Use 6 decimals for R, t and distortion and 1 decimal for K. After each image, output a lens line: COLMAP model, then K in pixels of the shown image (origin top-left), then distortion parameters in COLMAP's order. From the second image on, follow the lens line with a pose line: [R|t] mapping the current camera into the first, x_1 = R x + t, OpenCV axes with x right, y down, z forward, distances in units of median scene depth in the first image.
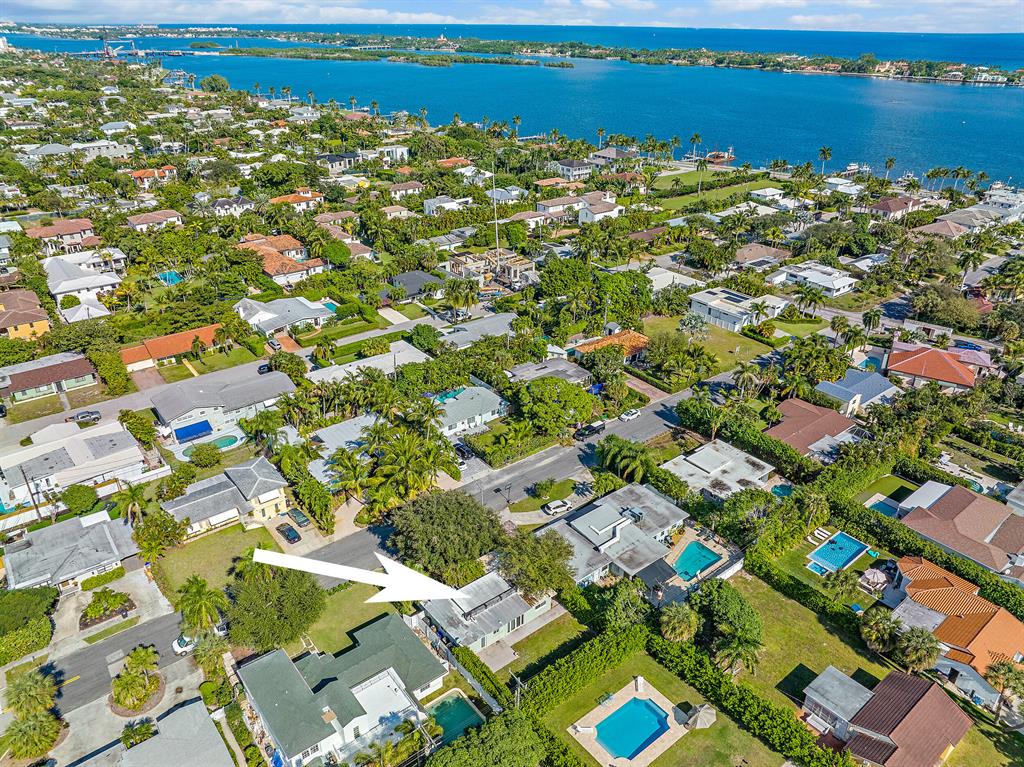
lens RADIAL K [[720.8, 0, 512.0], [0, 720.8, 383.5], [0, 0, 1]] dist [-0.027109, -0.002286]
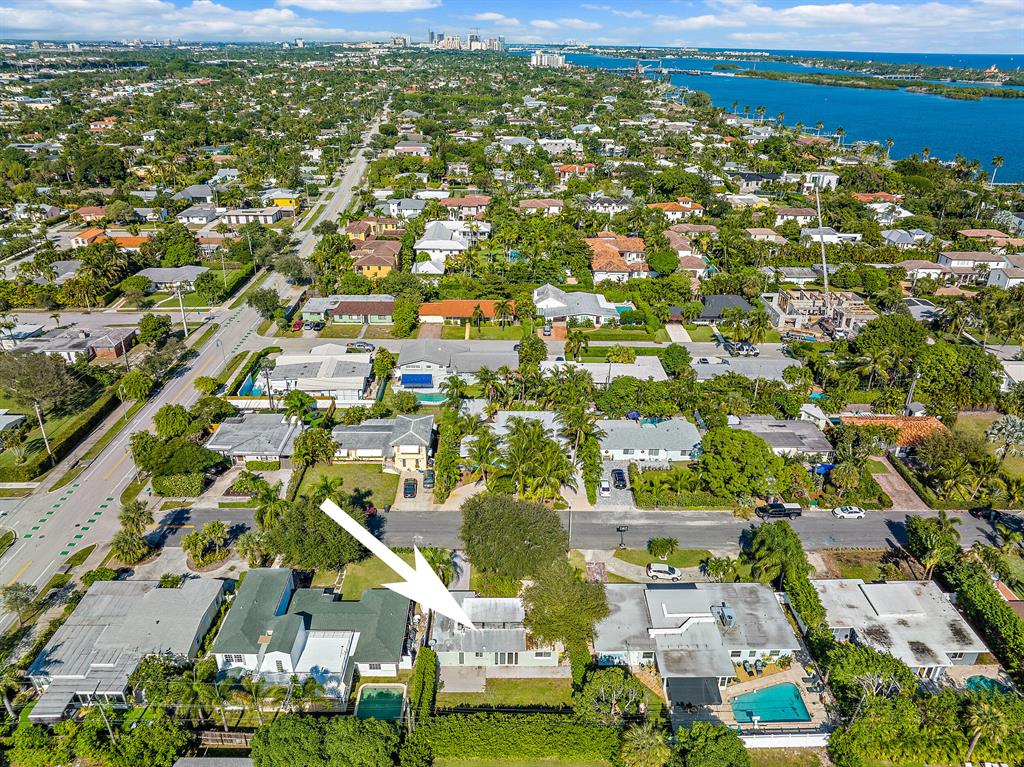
lens RADIAL K [[720.8, 0, 512.0], [0, 720.8, 383.5], [0, 0, 1]] dist [-0.027109, -0.002286]
pose [[0.791913, 0.265700, -0.549797, 0.215178], [-0.282130, 0.957713, 0.056461, -0.024986], [0.541550, 0.110403, 0.833388, 0.114373]]
